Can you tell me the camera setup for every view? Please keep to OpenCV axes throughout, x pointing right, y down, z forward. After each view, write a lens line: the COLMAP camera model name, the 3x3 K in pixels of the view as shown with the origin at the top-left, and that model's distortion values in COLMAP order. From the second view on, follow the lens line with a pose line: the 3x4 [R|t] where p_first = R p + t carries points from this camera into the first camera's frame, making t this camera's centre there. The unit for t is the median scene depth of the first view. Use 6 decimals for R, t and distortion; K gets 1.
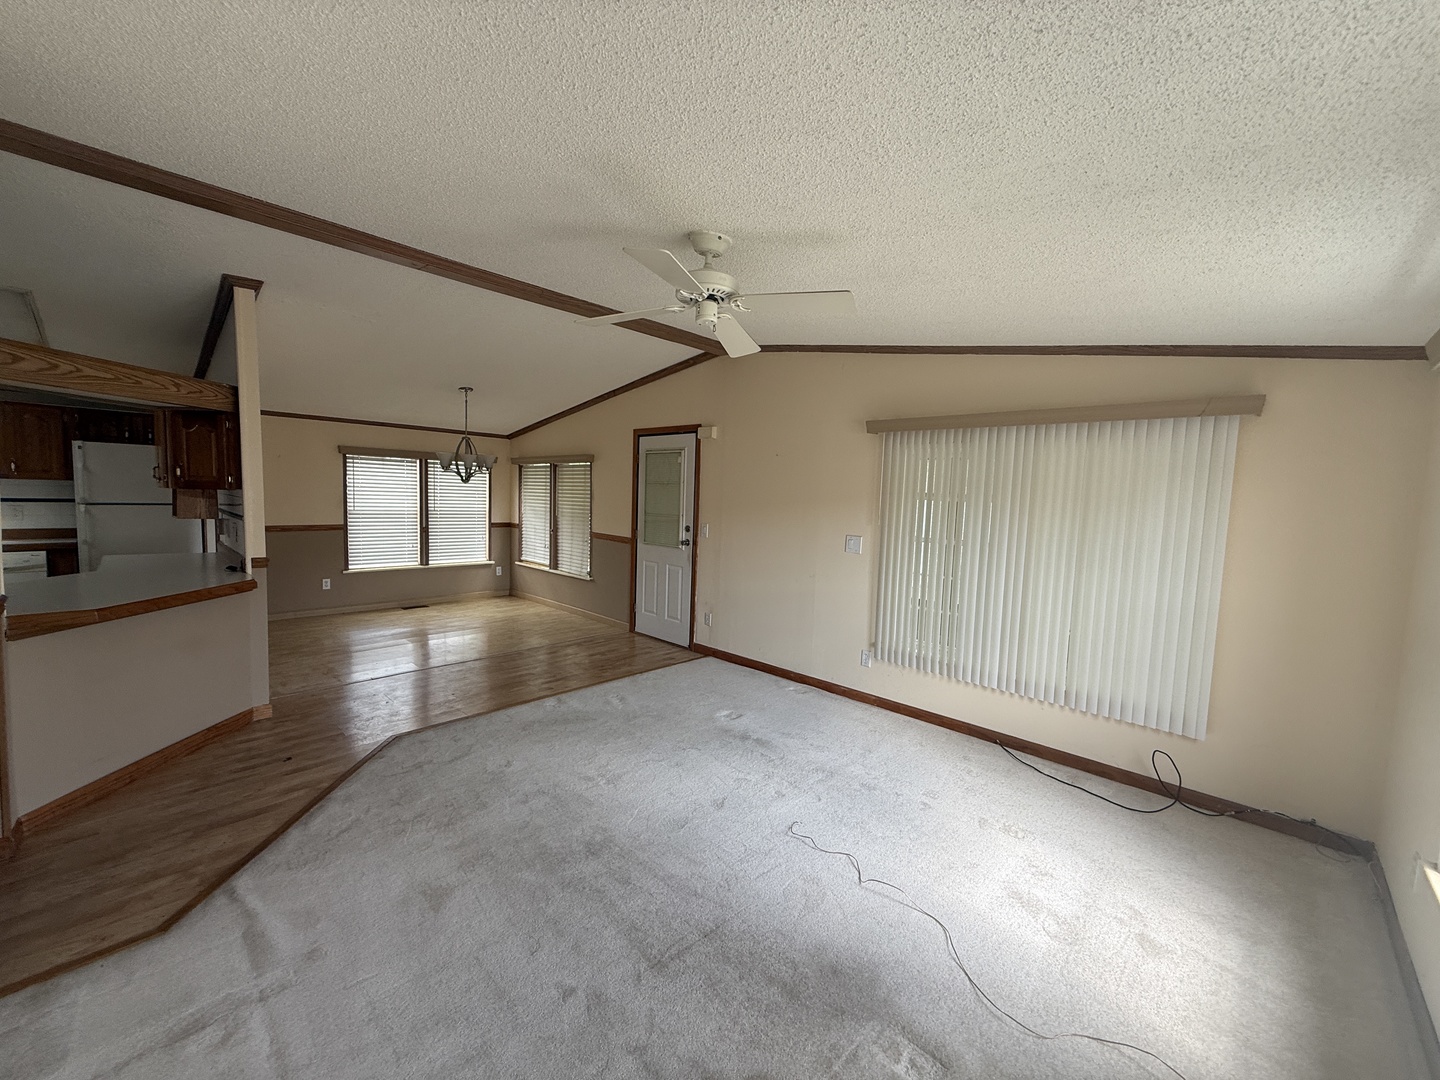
lens RADIAL K [[574.6, 0, 718.4], [0, 574.6, 542.5], [0, 0, 1]] dist [-0.008555, 0.000165]
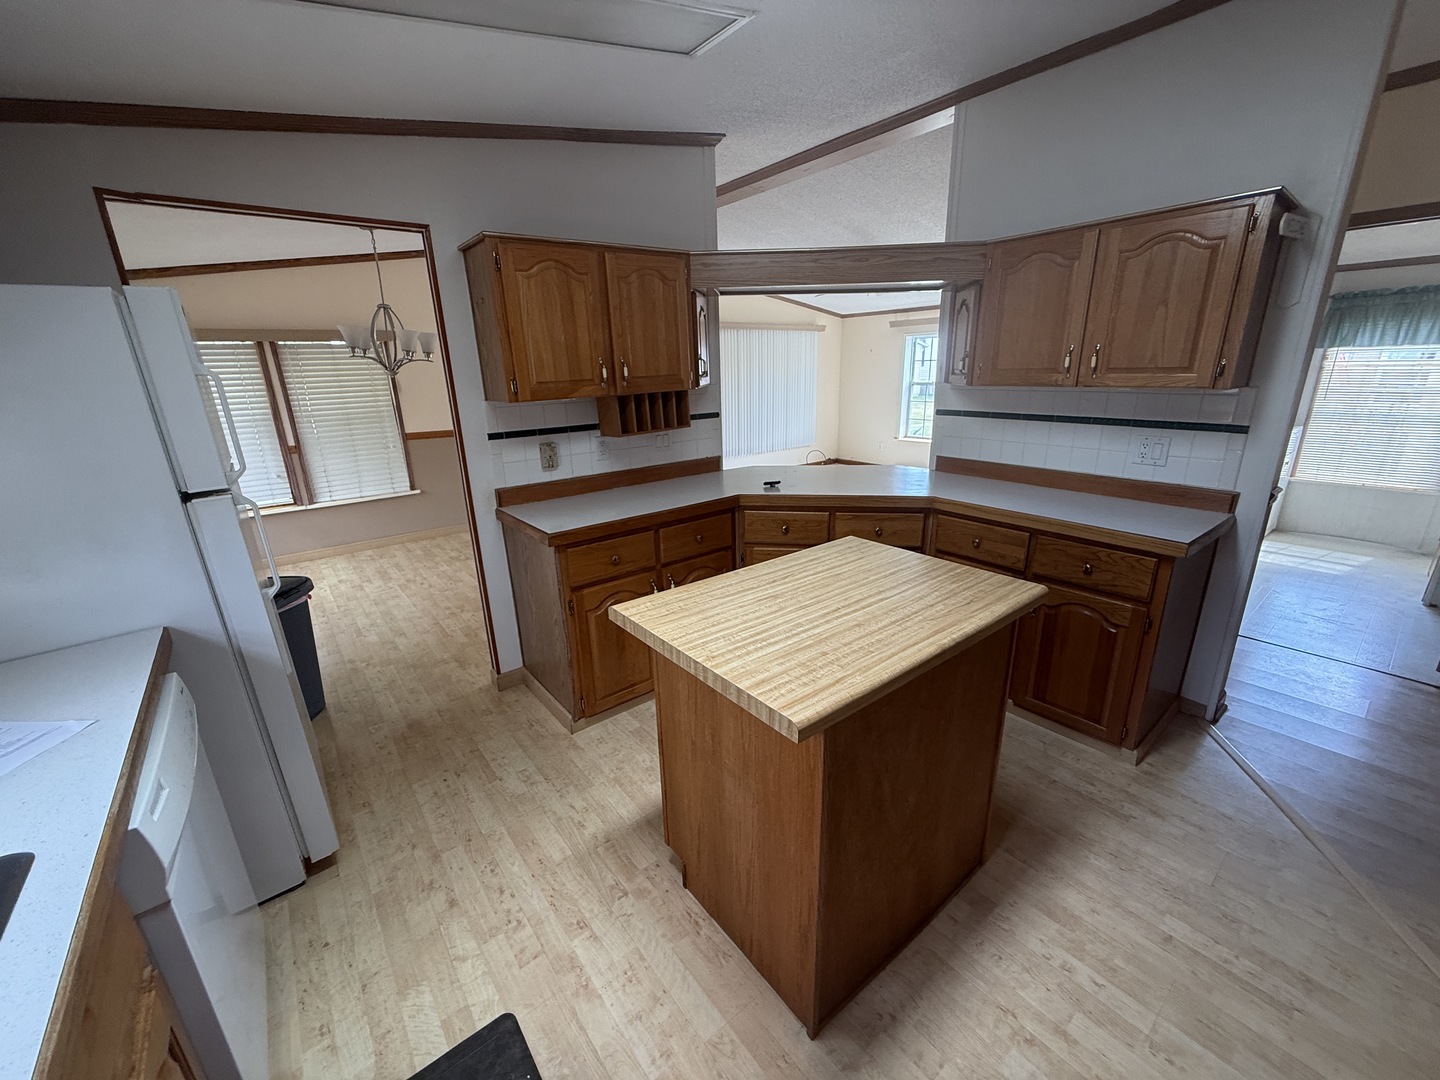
lens RADIAL K [[574.6, 0, 716.8], [0, 574.6, 546.3], [0, 0, 1]] dist [-0.008555, 0.000165]
pose [[0.135834, -0.332524, 0.933261, -0.896224], [0.111820, 0.941119, 0.319048, -0.070904], [-0.984401, 0.061020, 0.165019, 0.426007]]
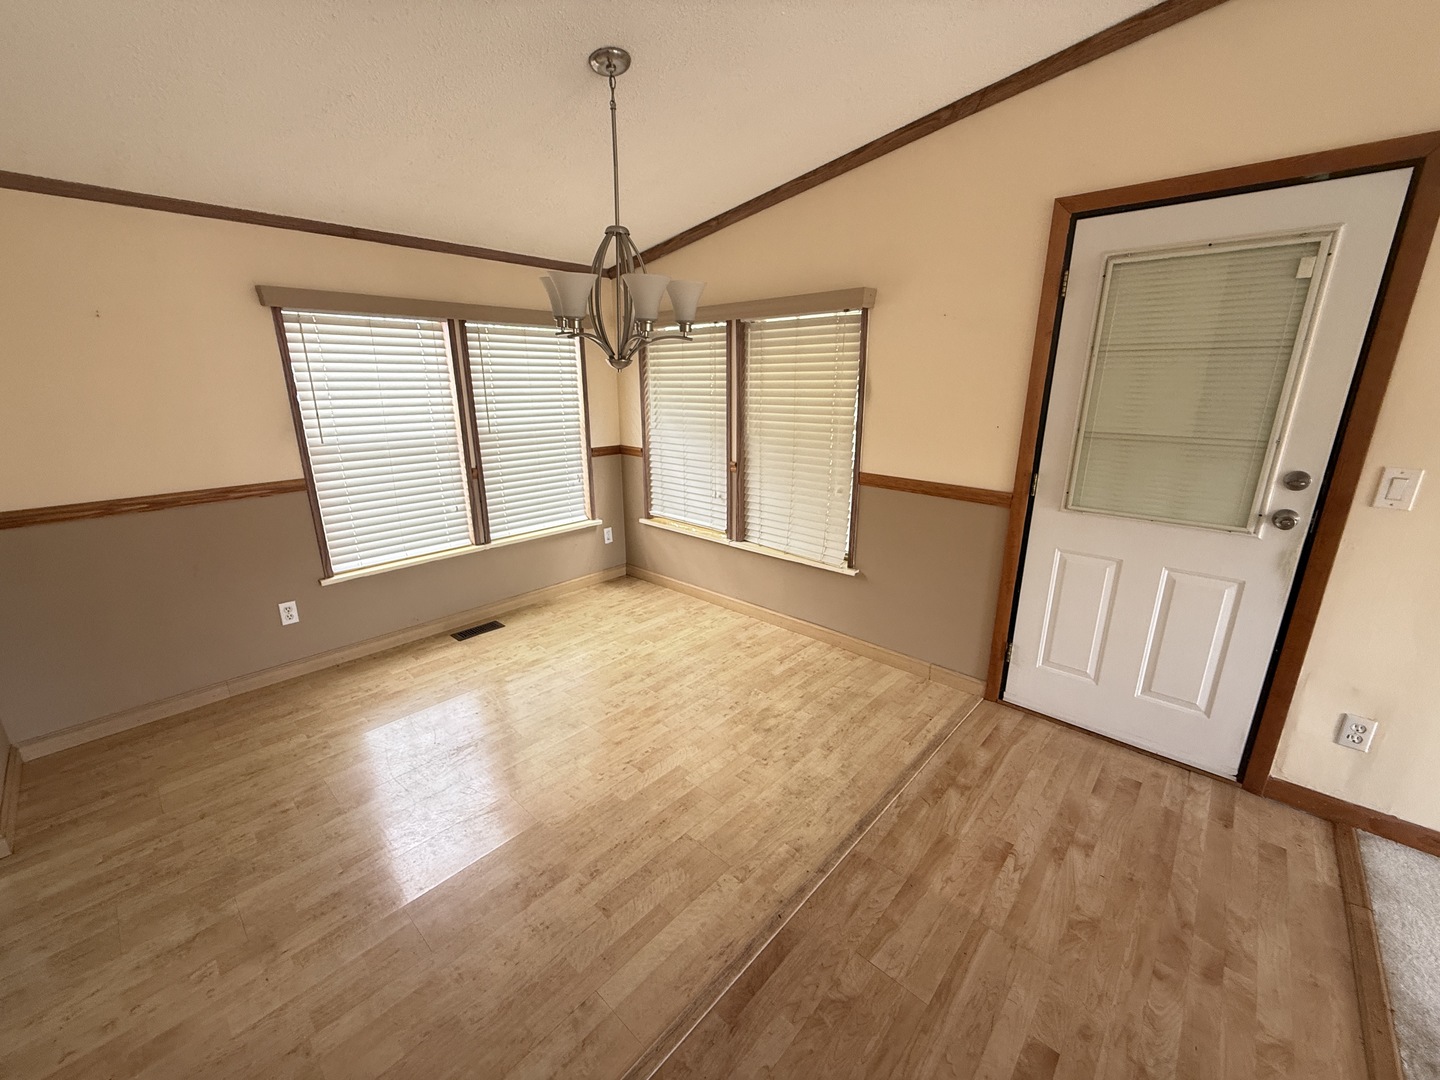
lens RADIAL K [[574.6, 0, 715.4], [0, 574.6, 542.4], [0, 0, 1]] dist [-0.008555, 0.000165]
pose [[0.999155, -0.040642, 0.006094, -0.318564], [0.038678, 0.980071, 0.194845, -0.052998], [-0.013891, -0.194445, 0.980815, 0.514337]]
